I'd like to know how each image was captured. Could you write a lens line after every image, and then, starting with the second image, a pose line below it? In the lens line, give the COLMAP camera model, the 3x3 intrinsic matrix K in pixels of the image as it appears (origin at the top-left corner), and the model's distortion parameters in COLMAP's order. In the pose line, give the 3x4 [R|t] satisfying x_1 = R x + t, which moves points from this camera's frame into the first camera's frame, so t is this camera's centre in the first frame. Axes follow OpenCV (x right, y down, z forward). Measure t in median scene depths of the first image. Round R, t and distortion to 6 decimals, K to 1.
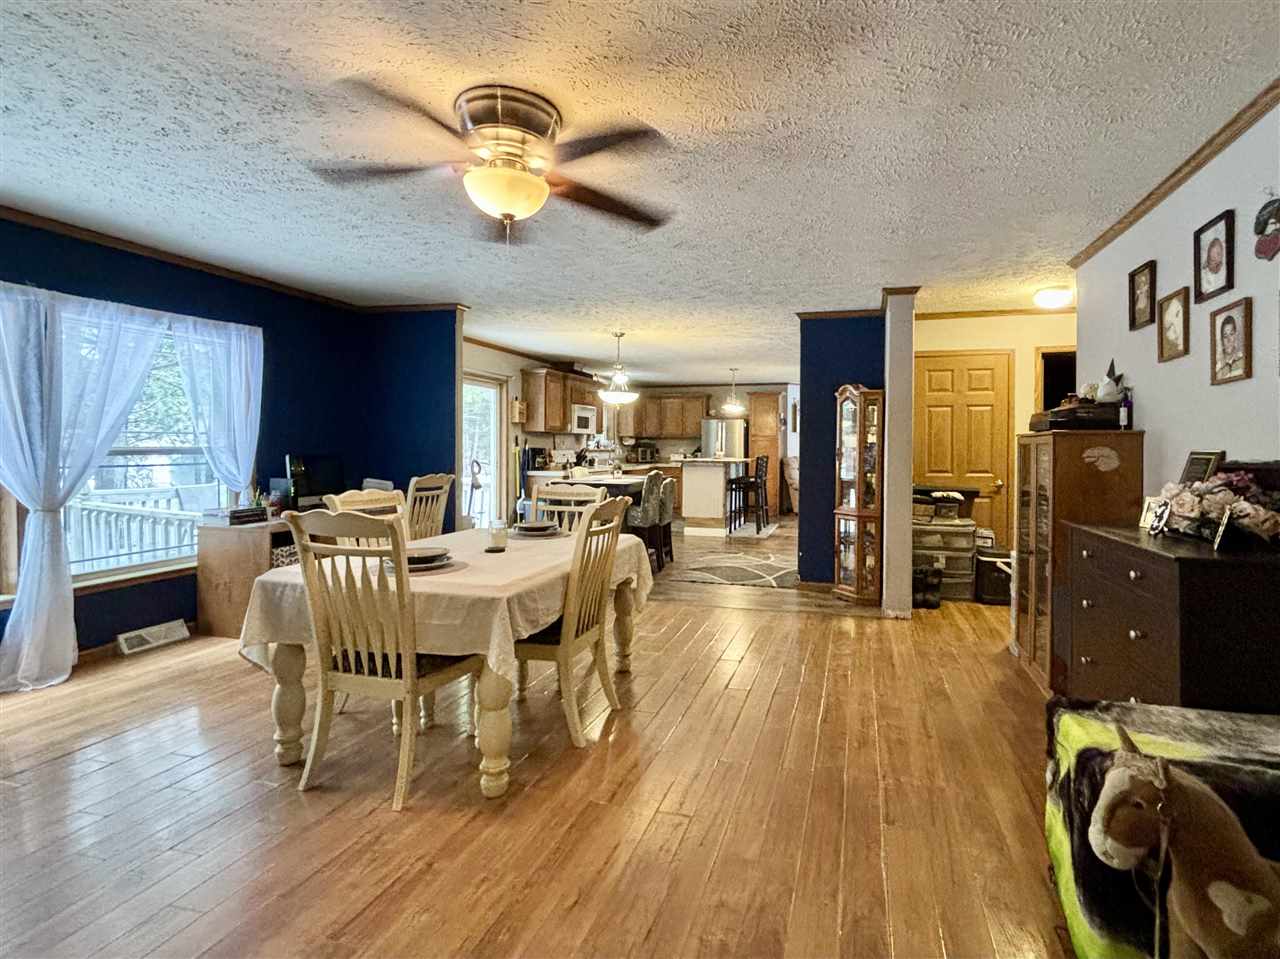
lens RADIAL K [[589.7, 0, 640.0], [0, 589.7, 467.9], [0, 0, 1]] dist [-0.005923, -0.000643]
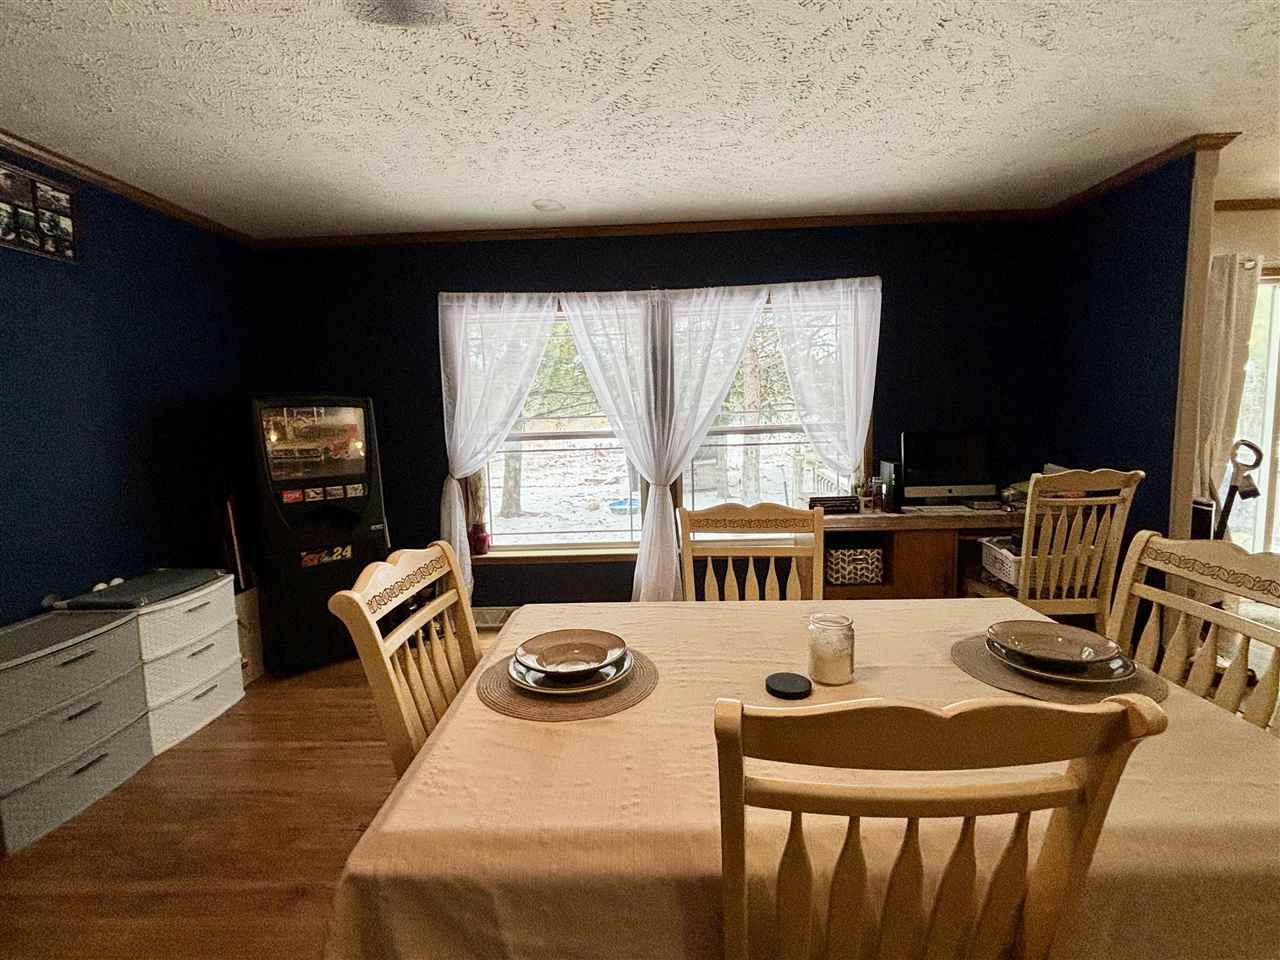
lens RADIAL K [[589.7, 0, 643.0], [0, 589.7, 483.9], [0, 0, 1]] dist [-0.005923, -0.000643]
pose [[0.316719, 0.101894, -0.943031, 0.064494], [-0.001384, 0.994262, 0.106964, -0.043834], [0.948518, -0.032572, 0.315042, 0.481627]]
